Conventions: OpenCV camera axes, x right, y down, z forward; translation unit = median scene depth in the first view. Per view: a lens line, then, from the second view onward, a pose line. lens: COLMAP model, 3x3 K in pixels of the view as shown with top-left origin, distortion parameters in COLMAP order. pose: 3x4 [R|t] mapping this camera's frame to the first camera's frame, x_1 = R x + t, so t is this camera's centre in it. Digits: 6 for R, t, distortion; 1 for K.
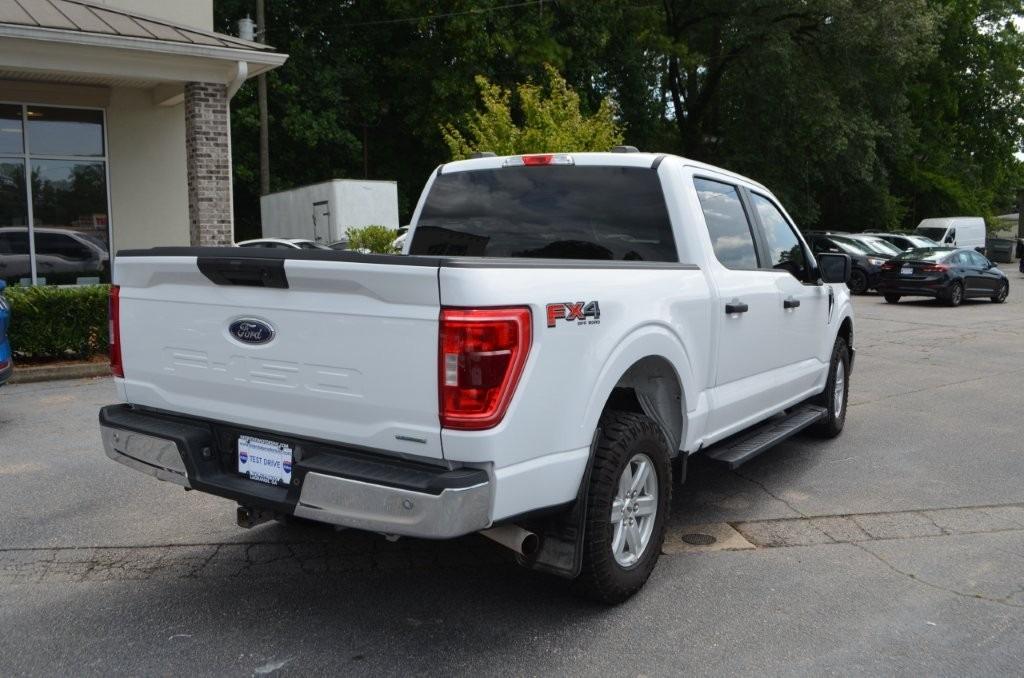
lens RADIAL K [[910.1, 0, 506.1], [0, 910.1, 360.0], [0, 0, 1]] dist [-0.074033, 0.008164]
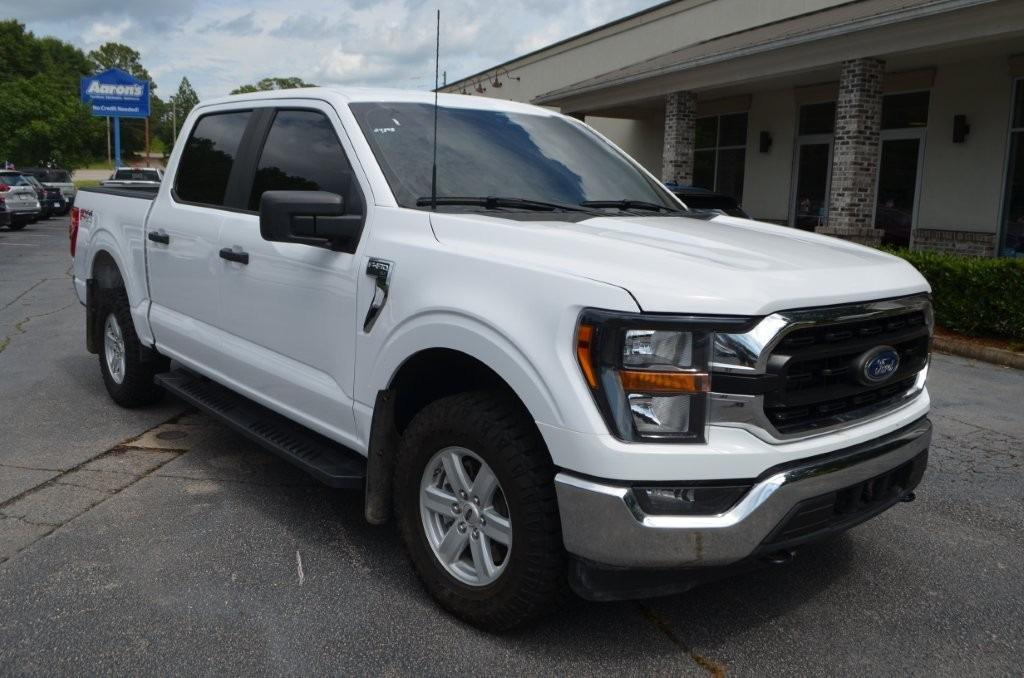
lens RADIAL K [[852.3, 0, 528.5], [0, 852.3, 347.5], [0, 0, 1]] dist [-0.078727, 0.010505]
pose [[-0.252582, 0.156676, -0.954806, 0.454410], [-0.160764, 0.966291, 0.201088, -0.082224], [0.954127, 0.204290, -0.218880, 0.677570]]
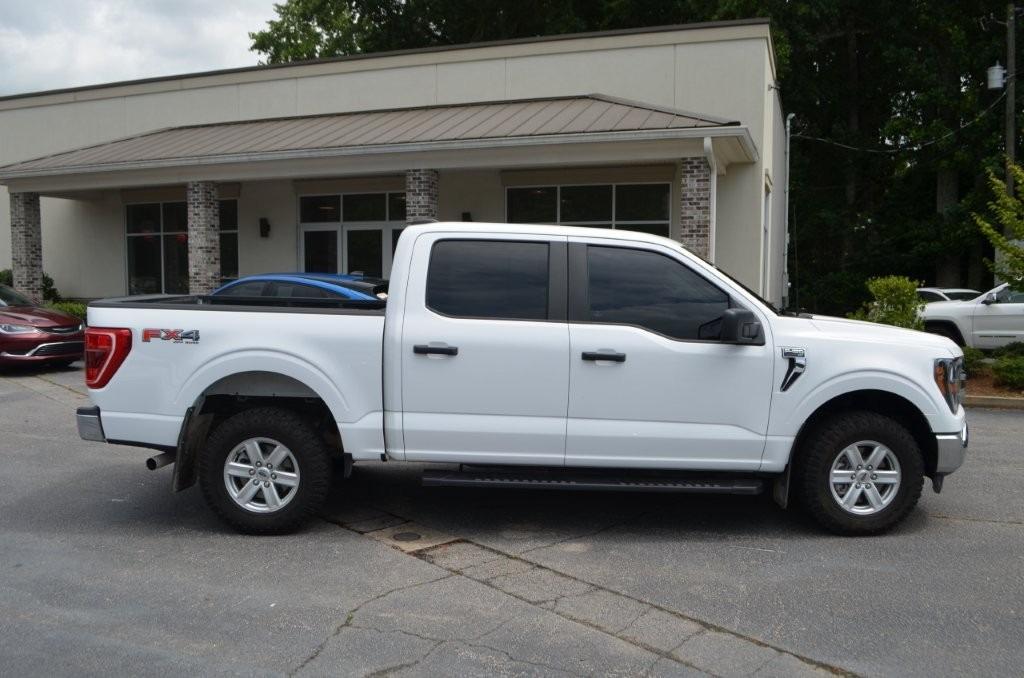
lens RADIAL K [[854.8, 0, 497.8], [0, 854.8, 359.7], [0, 0, 1]] dist [-0.075994, -0.003052]
pose [[0.536599, 0.078358, -0.840192, 0.504546], [-0.115267, 0.993153, 0.019007, -0.031176], [0.835928, 0.086647, 0.541956, 0.188539]]
